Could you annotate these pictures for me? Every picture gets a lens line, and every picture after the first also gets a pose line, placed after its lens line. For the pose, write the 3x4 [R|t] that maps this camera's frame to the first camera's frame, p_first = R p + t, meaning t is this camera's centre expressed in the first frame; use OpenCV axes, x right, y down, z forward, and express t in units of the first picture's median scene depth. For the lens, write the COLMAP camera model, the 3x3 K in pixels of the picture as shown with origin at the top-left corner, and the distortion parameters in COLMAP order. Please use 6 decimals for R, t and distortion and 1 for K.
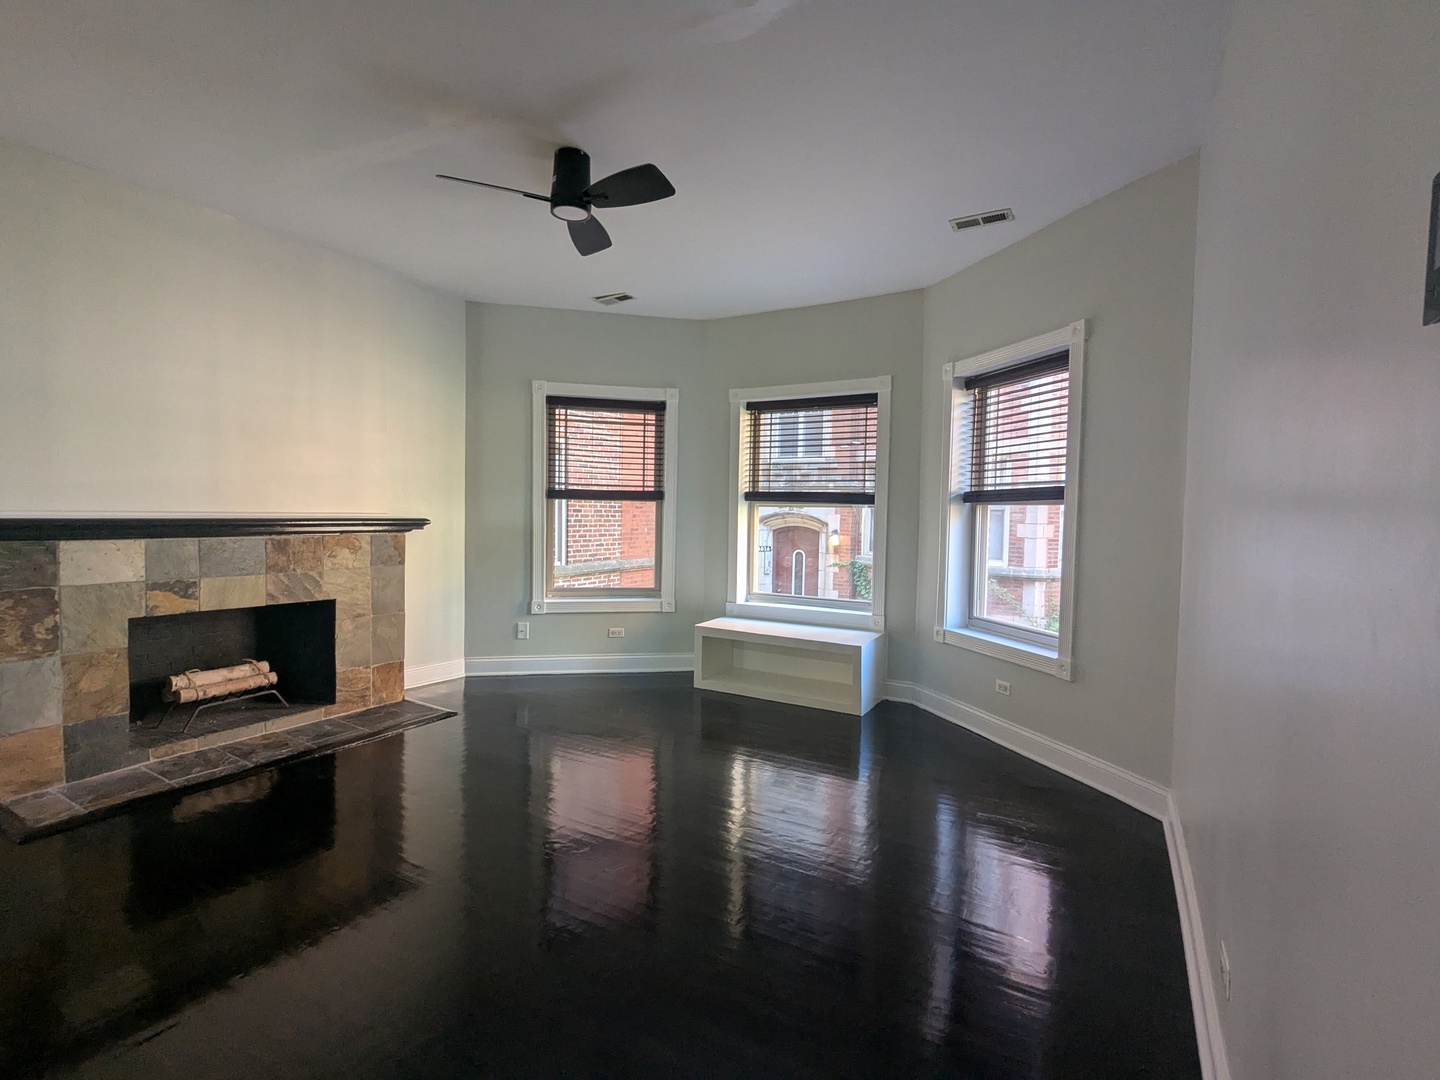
lens RADIAL K [[677.5, 0, 725.9], [0, 677.5, 537.3], [0, 0, 1]] dist [0.005466, 0.002722]
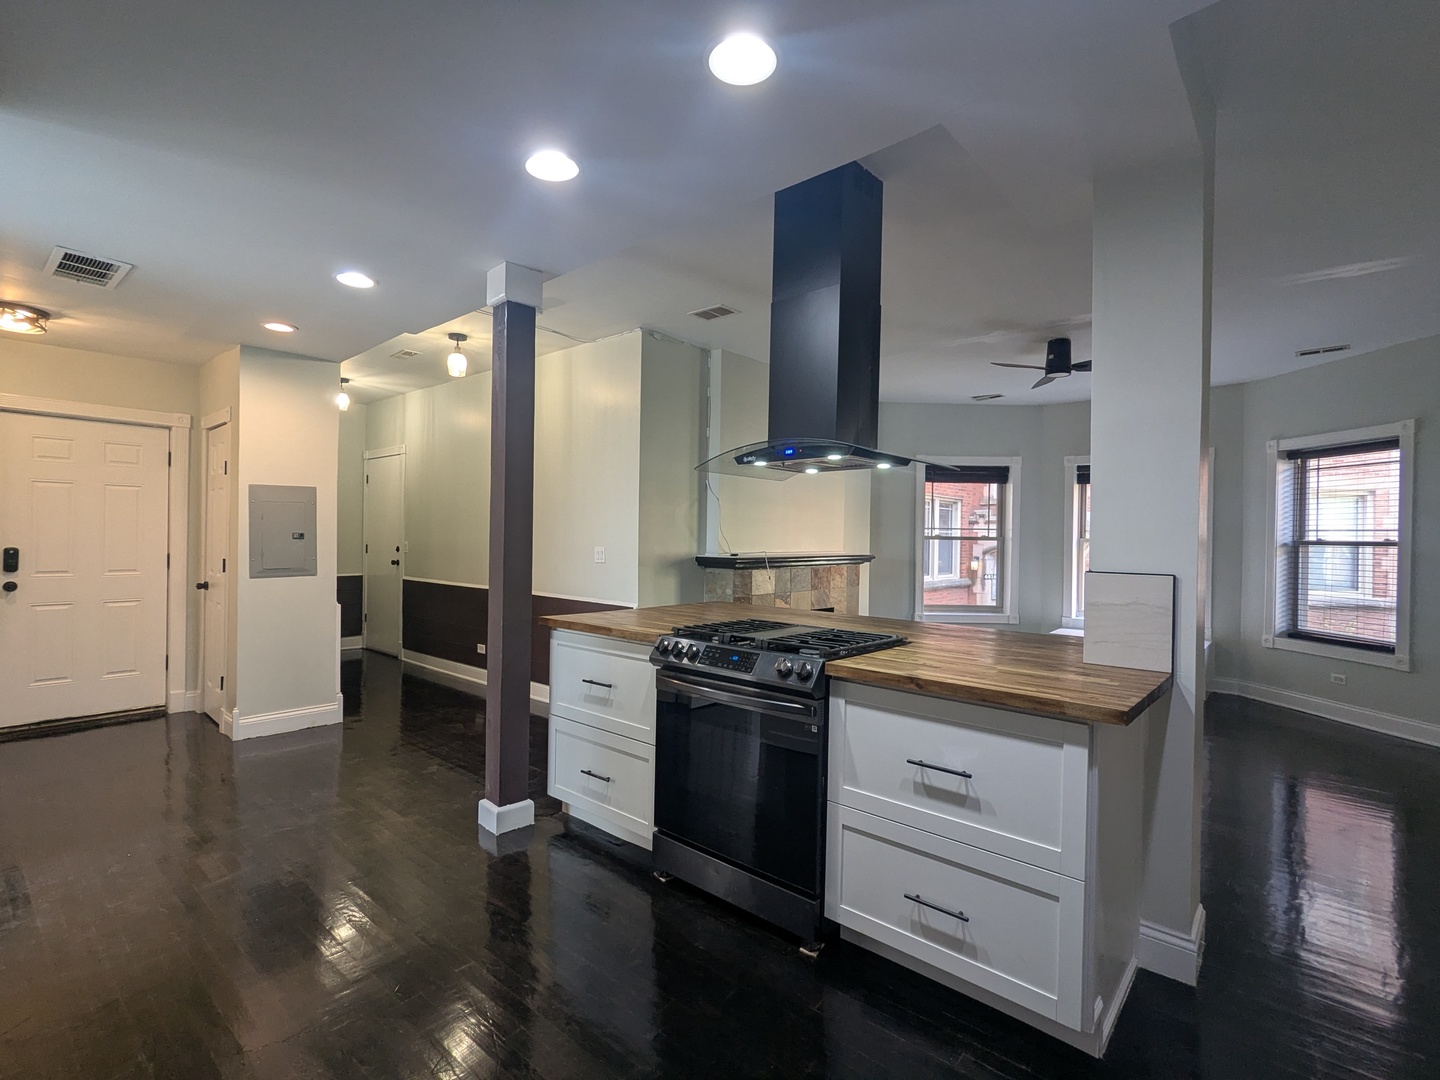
lens RADIAL K [[677.5, 0, 721.7], [0, 677.5, 542.9], [0, 0, 1]] dist [0.005466, 0.002722]
pose [[0.982281, -0.002418, -0.187400, -0.500716], [-0.003223, 0.999551, -0.029794, -0.008740], [0.187388, 0.029871, 0.981832, -0.537466]]
